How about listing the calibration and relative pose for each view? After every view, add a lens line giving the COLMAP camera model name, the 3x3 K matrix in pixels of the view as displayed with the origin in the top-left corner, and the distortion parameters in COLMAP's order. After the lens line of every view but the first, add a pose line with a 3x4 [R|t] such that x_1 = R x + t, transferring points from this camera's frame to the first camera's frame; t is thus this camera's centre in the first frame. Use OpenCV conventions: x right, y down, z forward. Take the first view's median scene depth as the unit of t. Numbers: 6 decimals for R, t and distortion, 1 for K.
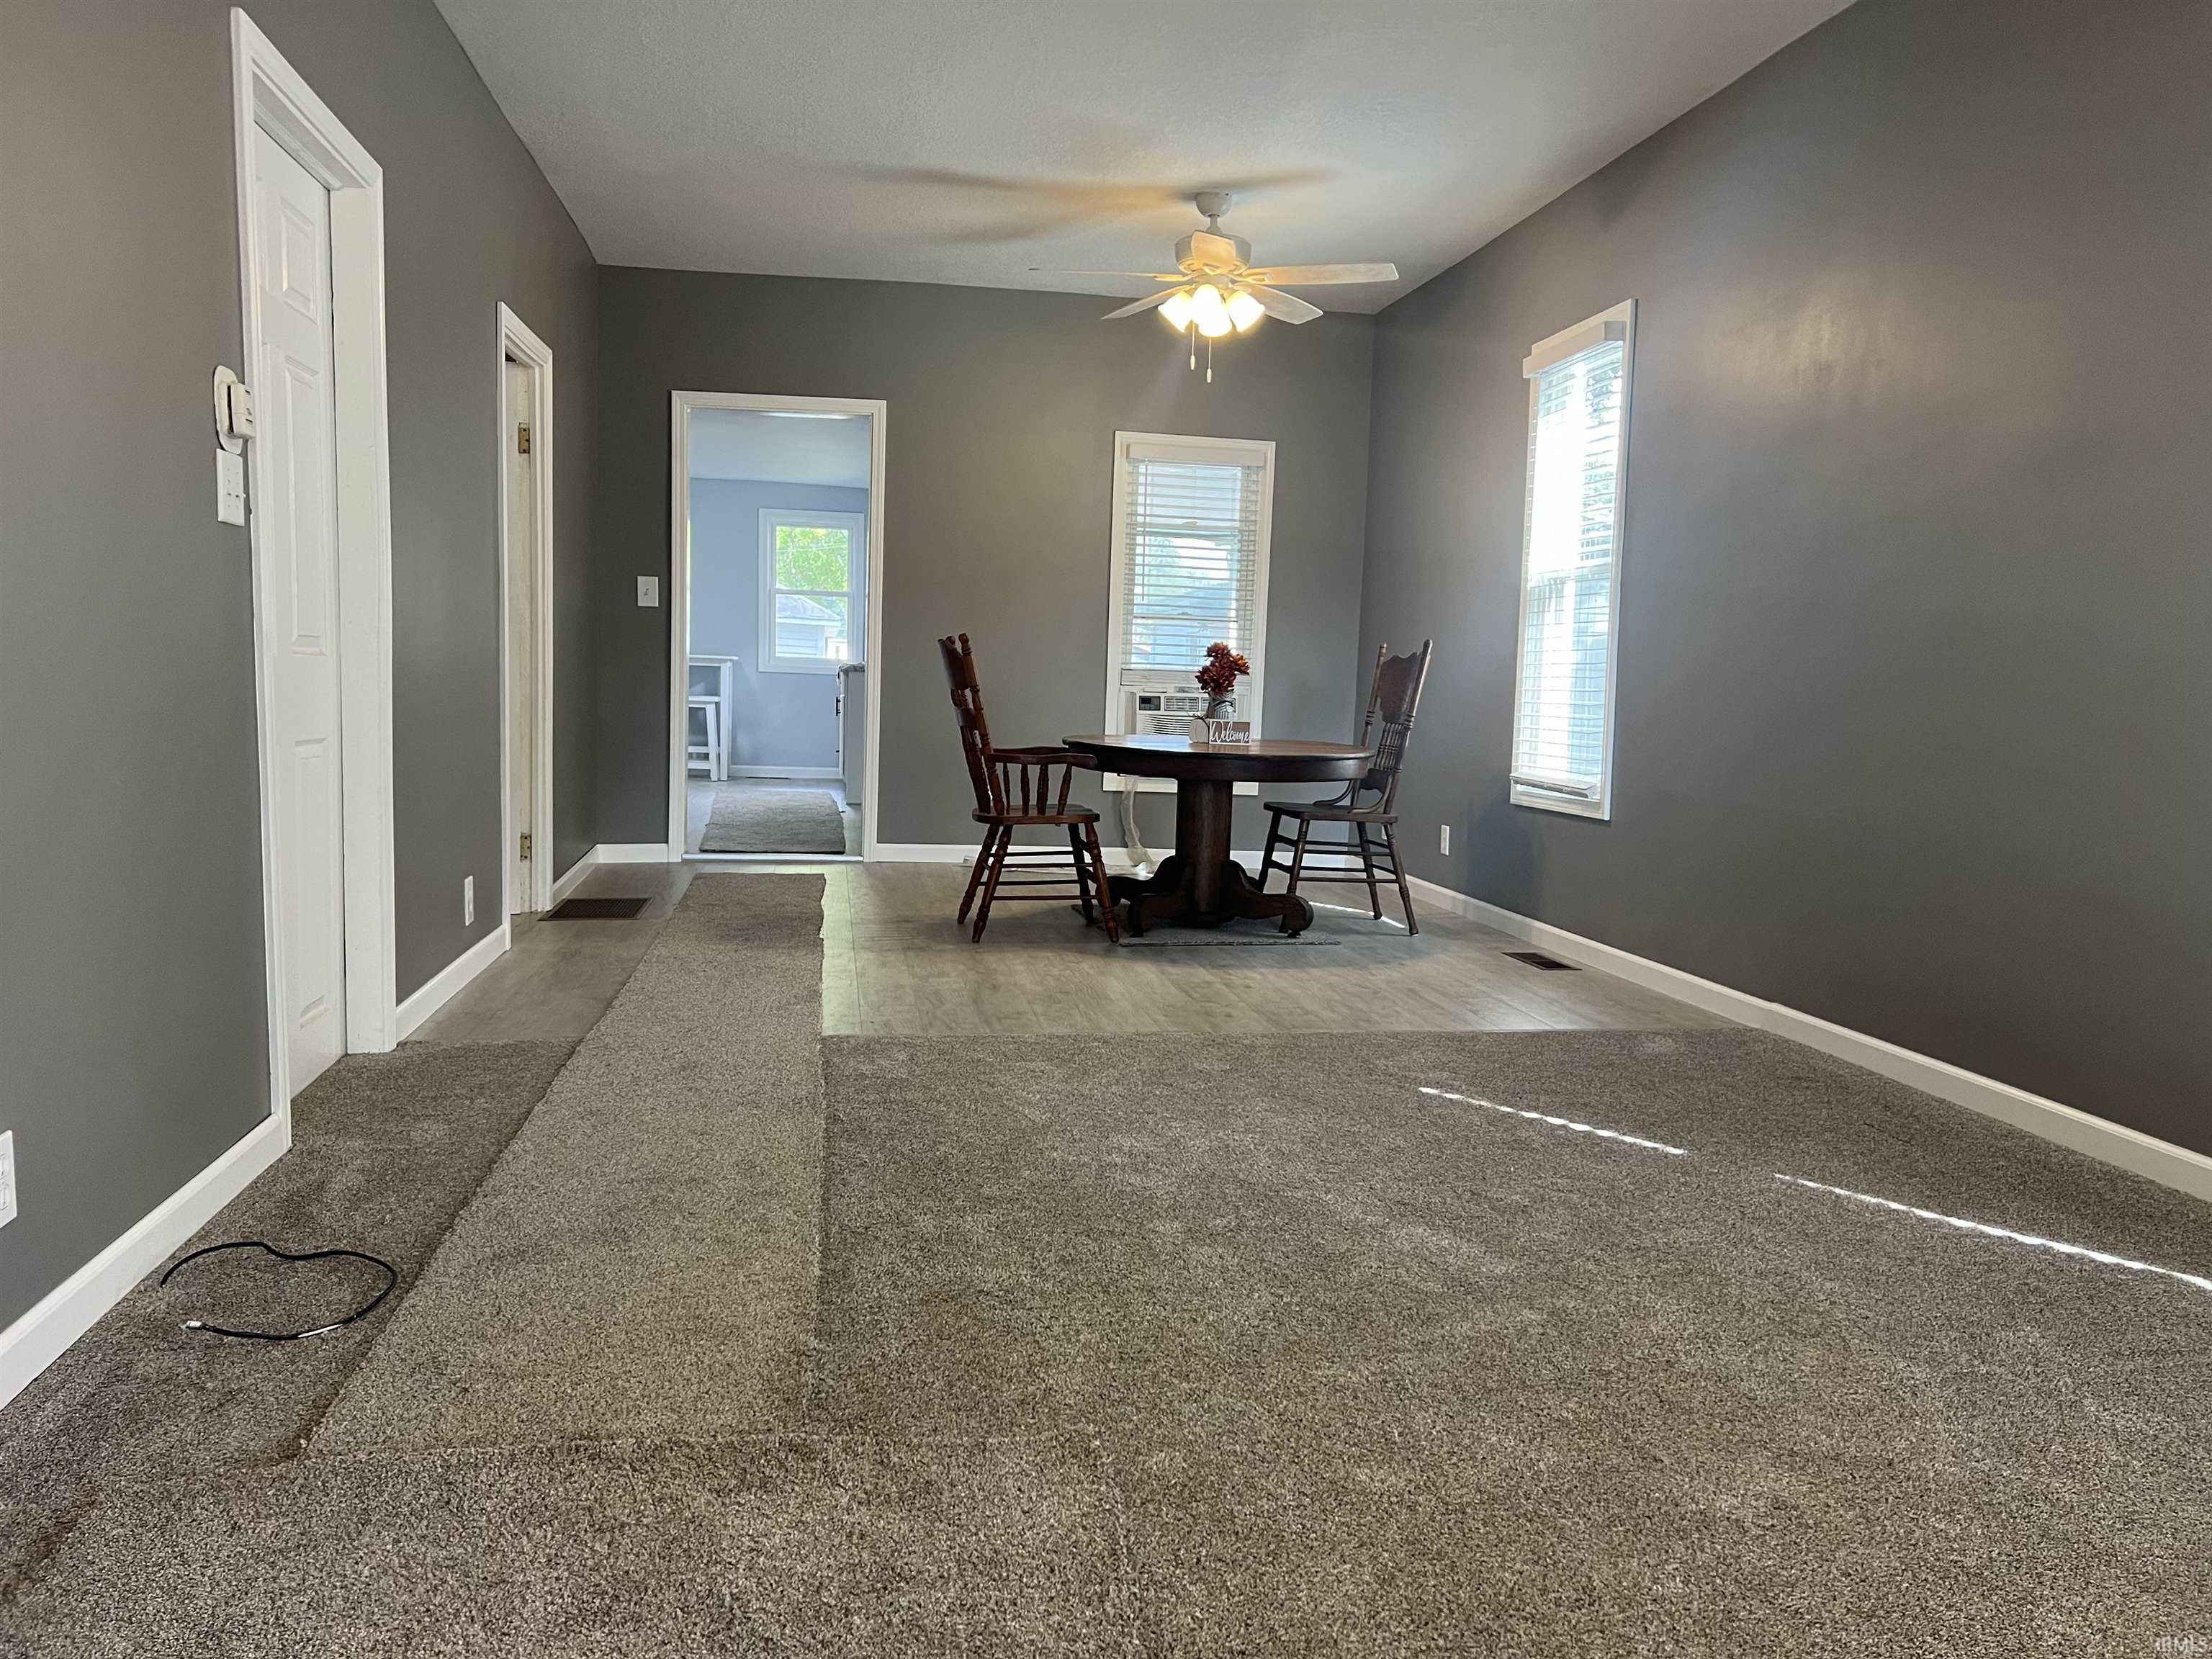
lens RADIAL K [[1658.5, 0, 1115.1], [0, 1658.5, 827.0], [0, 0, 1]] dist [0.070082, -0.084680]
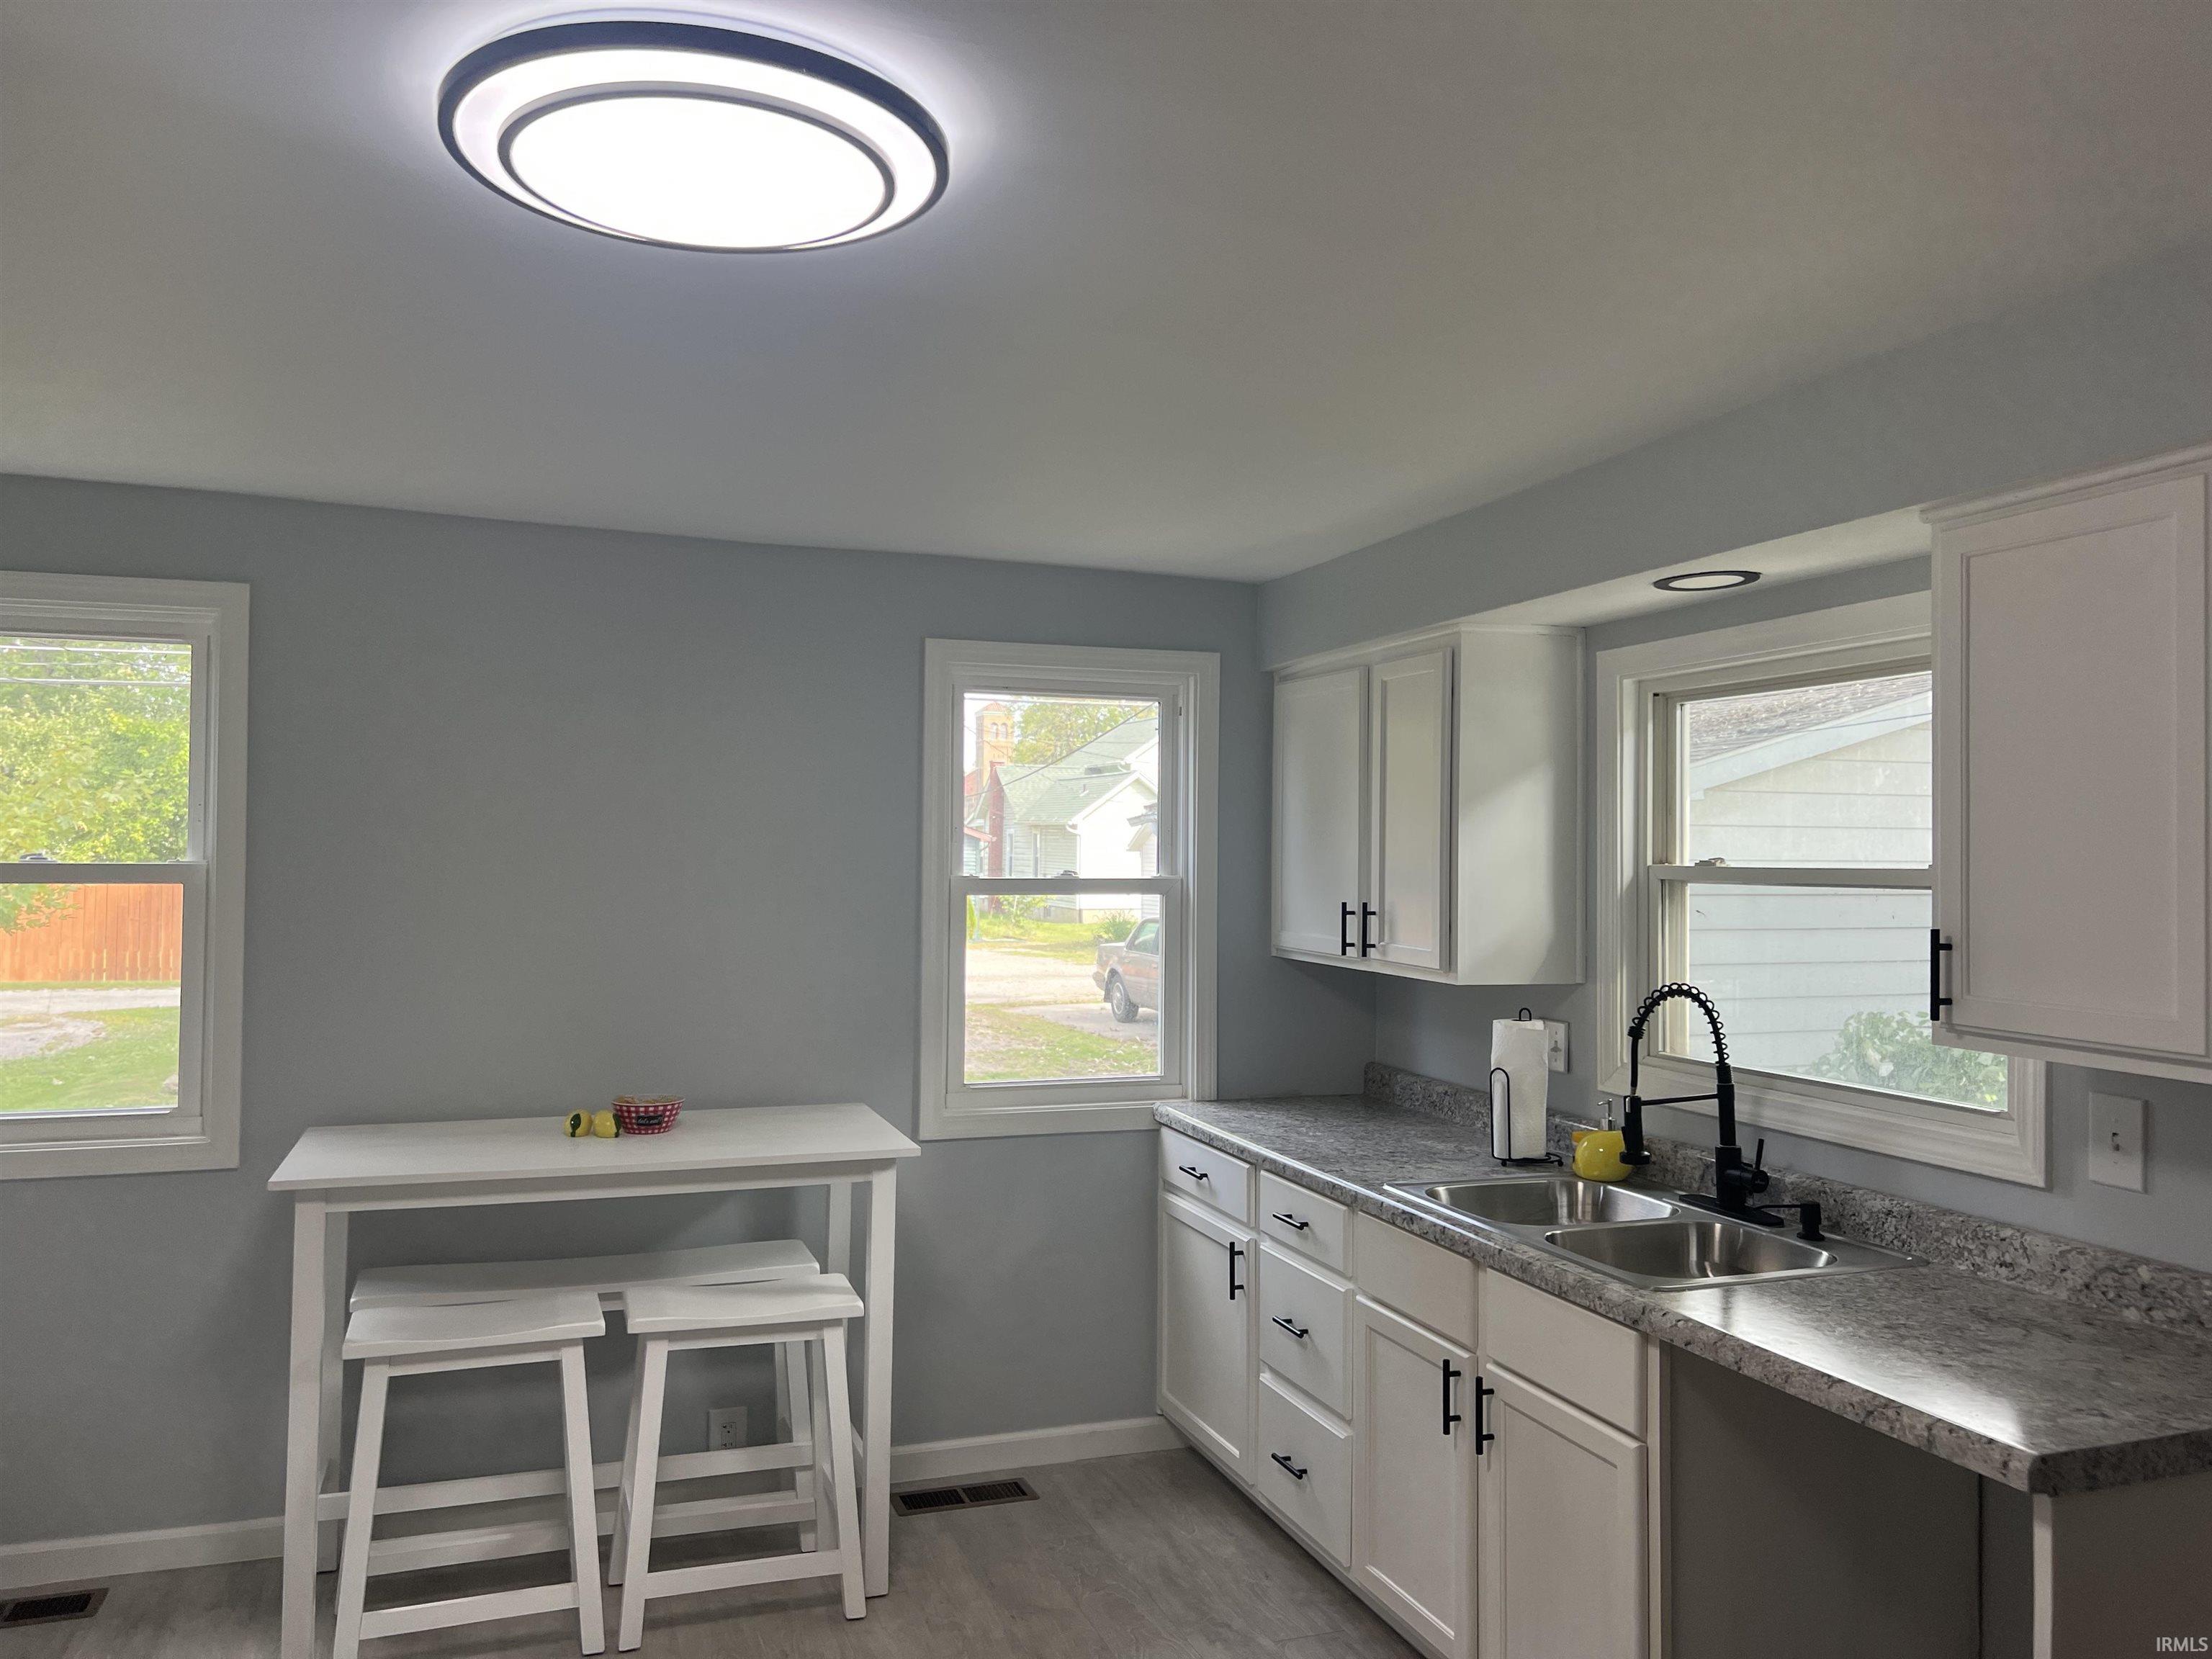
lens RADIAL K [[1658.5, 0, 1124.4], [0, 1658.5, 825.3], [0, 0, 1]] dist [0.070082, -0.084680]
pose [[0.982522, -0.014280, 0.185598, -0.518677], [0.032826, 0.994719, -0.097241, -0.268439], [-0.183229, 0.101634, 0.977802, 1.499899]]
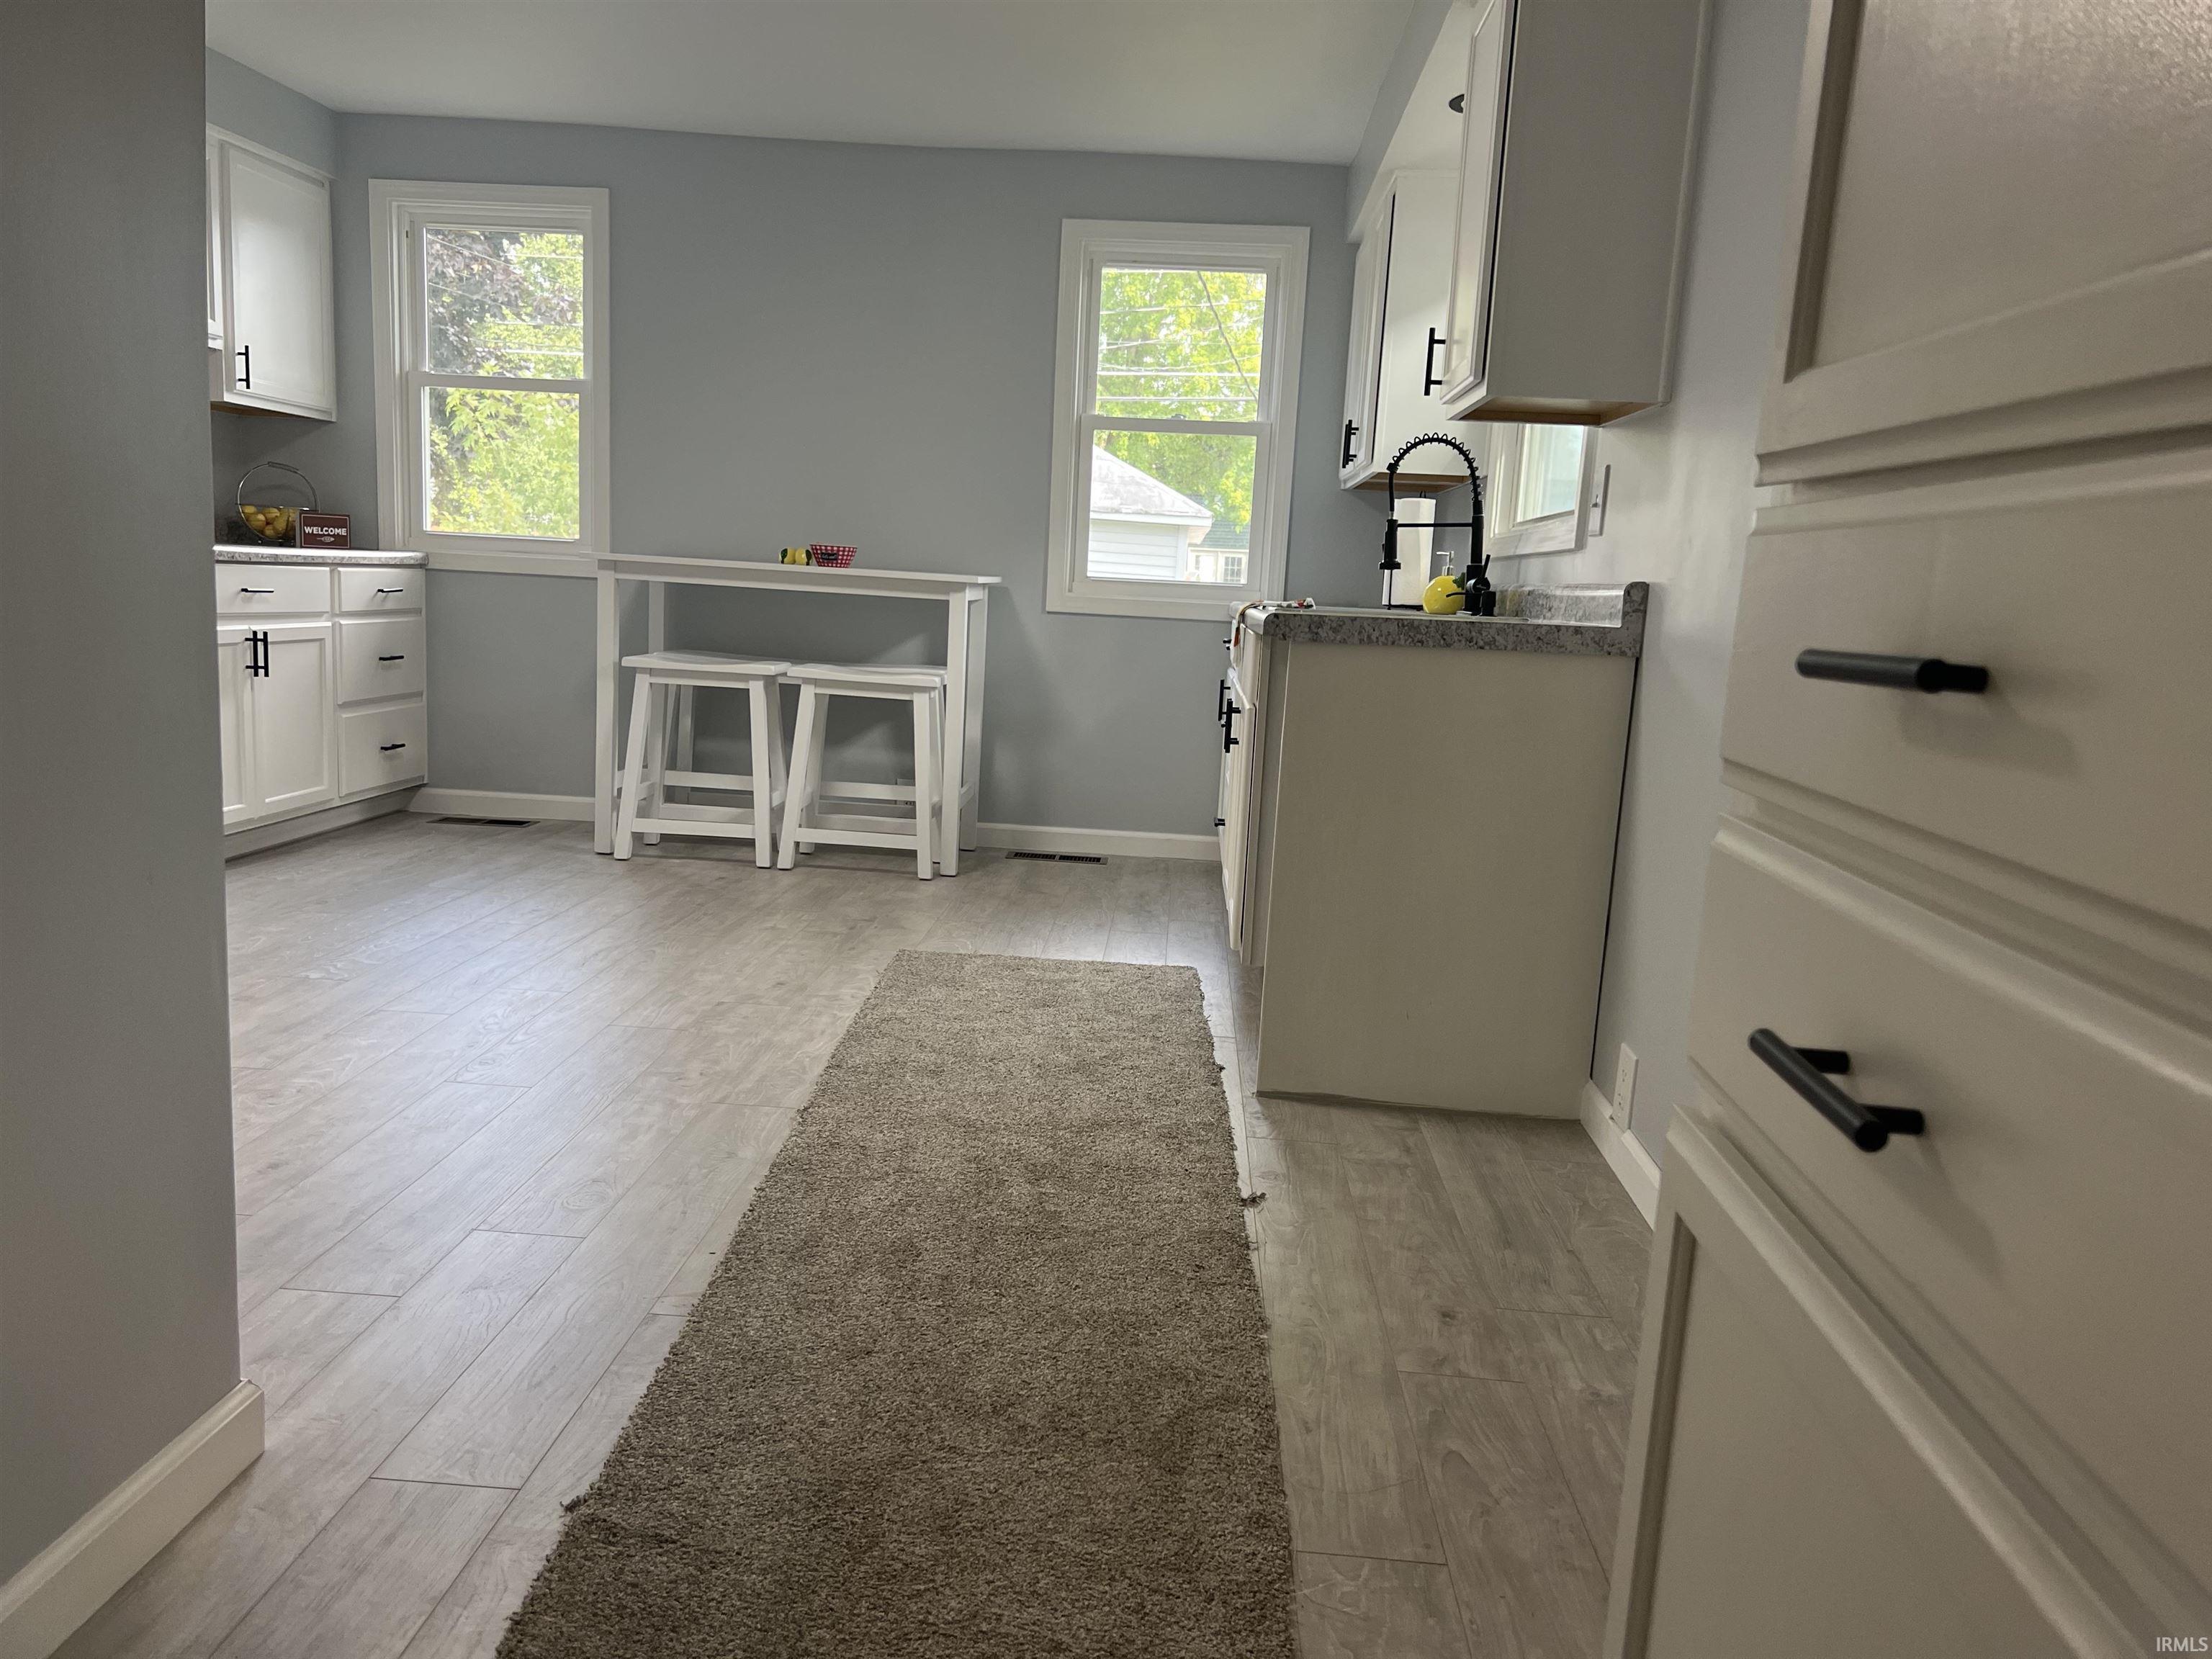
lens RADIAL K [[1658.5, 0, 1092.9], [0, 1658.5, 849.5], [0, 0, 1]] dist [0.070082, -0.084680]
pose [[0.975017, 0.057432, -0.214576, -0.234243], [-0.043315, 0.996611, 0.069924, -0.137054], [0.217865, -0.058882, 0.974201, 1.280416]]
